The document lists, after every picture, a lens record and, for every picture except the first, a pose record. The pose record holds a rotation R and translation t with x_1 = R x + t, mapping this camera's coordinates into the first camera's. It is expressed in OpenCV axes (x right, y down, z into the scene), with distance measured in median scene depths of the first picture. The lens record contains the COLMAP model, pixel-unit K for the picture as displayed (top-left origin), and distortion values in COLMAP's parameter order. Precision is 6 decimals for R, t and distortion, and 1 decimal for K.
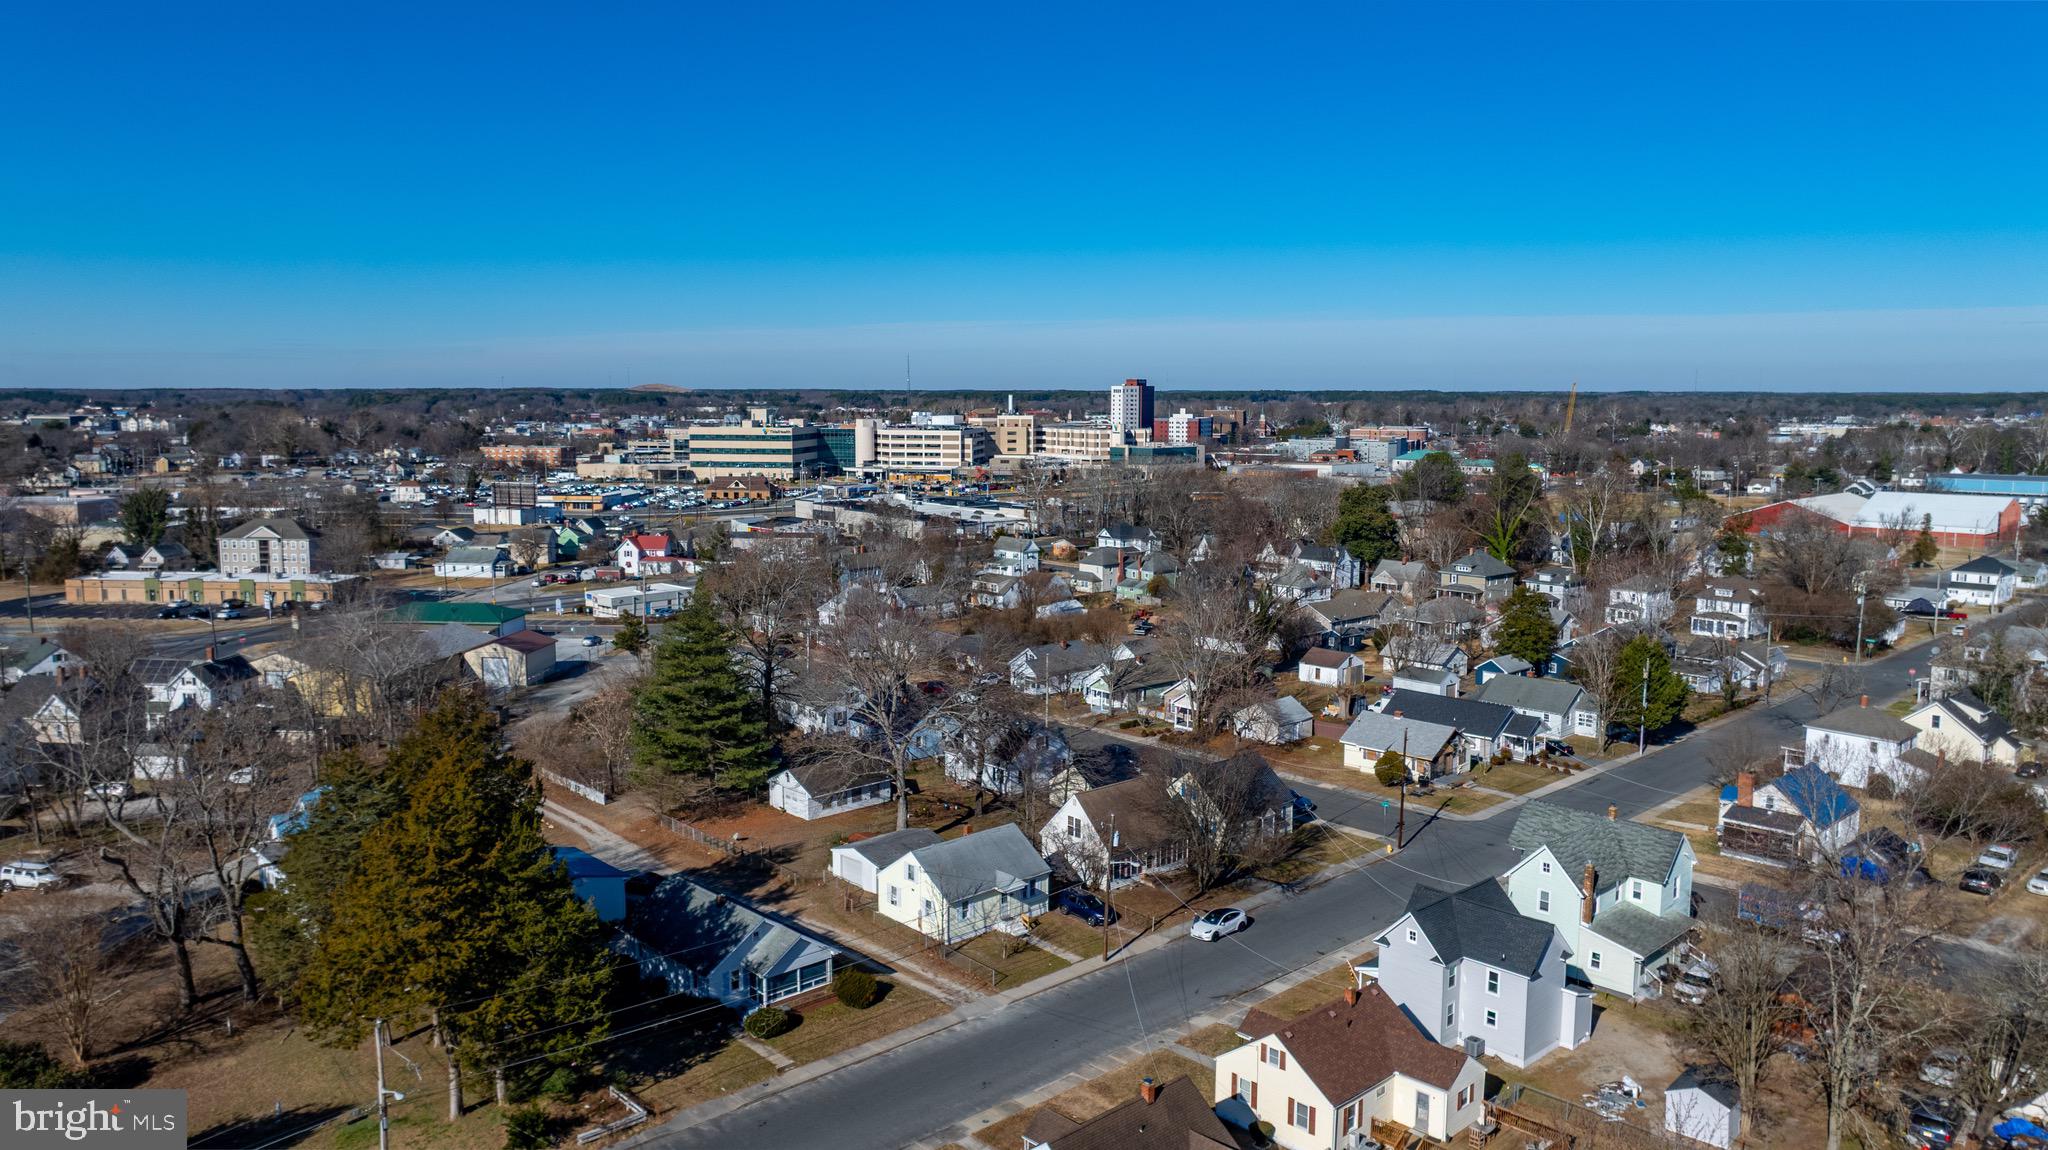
lens RADIAL K [[1440.0, 0, 1024.0], [0, 1440.0, 575.0], [0, 0, 1]] dist [-0.026812, -0.000057]
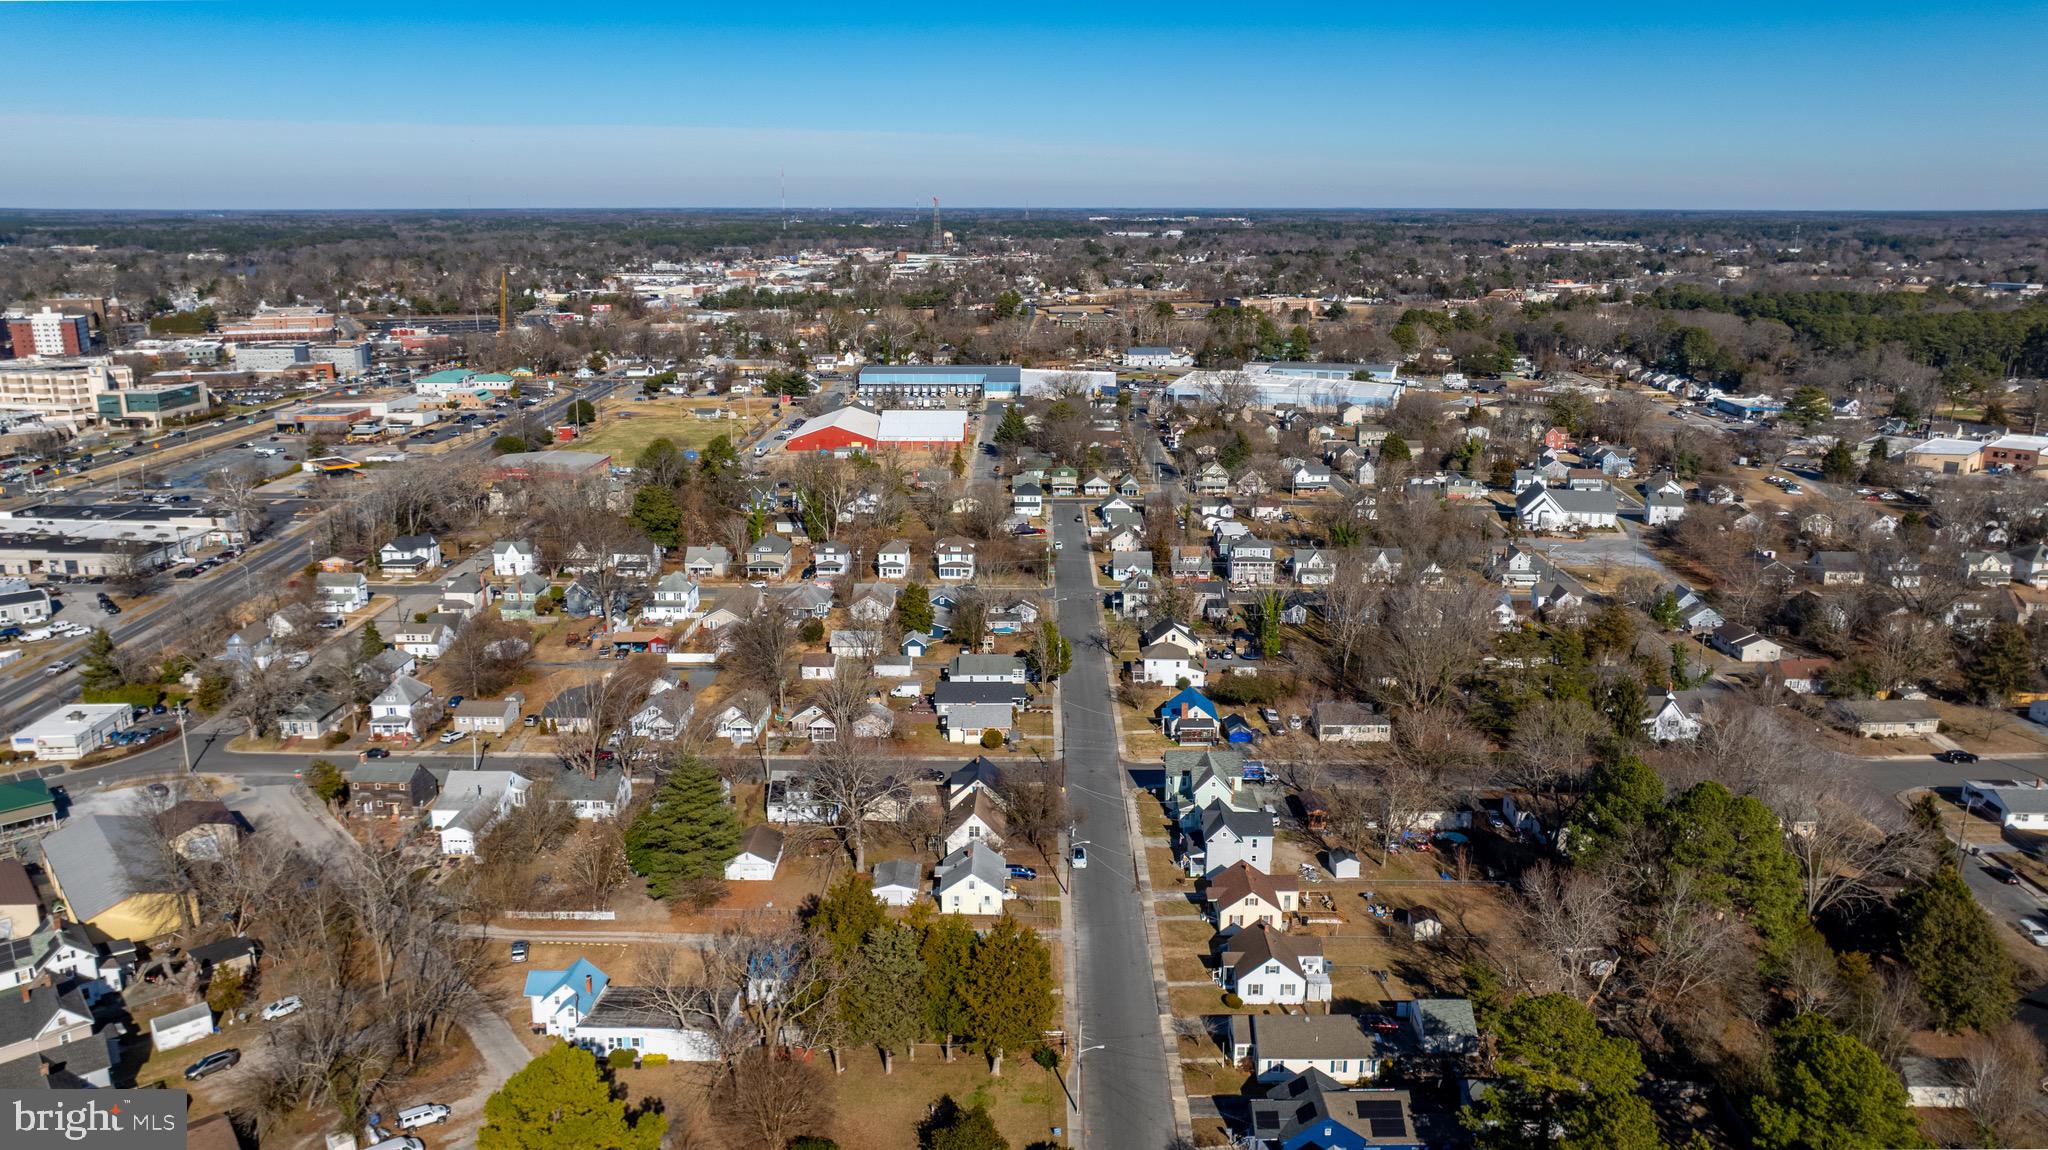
lens RADIAL K [[1440.0, 0, 1024.0], [0, 1440.0, 575.0], [0, 0, 1]] dist [-0.026812, -0.000057]
pose [[0.686929, -0.181368, 0.703728, -0.783912], [0.091439, 0.982232, 0.163889, -0.294141], [-0.720949, -0.048232, 0.691308, -0.169890]]
